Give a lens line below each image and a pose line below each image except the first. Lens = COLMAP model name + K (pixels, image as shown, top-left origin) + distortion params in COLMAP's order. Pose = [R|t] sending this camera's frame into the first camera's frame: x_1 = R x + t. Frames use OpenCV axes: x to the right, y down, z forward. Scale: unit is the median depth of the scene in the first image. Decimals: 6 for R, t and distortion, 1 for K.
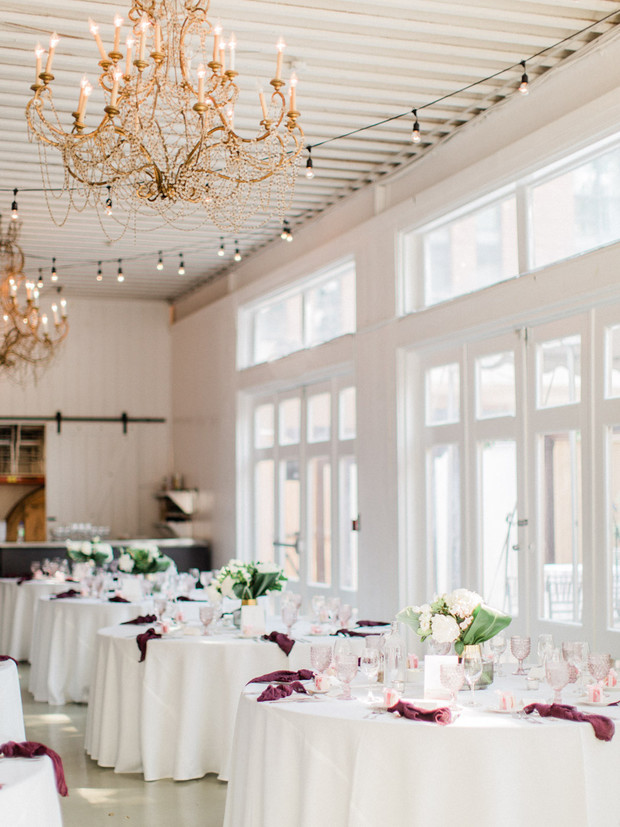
lens RADIAL K [[1433.6, 0, 307.4], [0, 1433.6, 413.2], [0, 0, 1]] dist [0.020871, 0.000000]
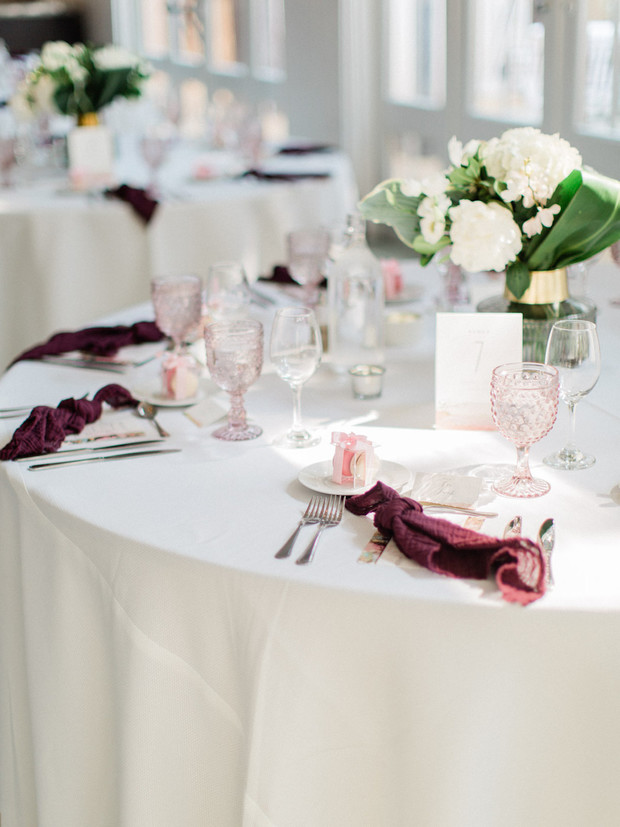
lens RADIAL K [[1433.6, 0, 311.0], [0, 1433.6, 415.0], [0, 0, 1]] dist [0.020871, 0.000000]
pose [[0.998575, -0.037842, 0.037625, 0.031566], [0.021565, 0.931100, 0.364126, 0.051353], [-0.048812, -0.362796, 0.930589, 0.615479]]
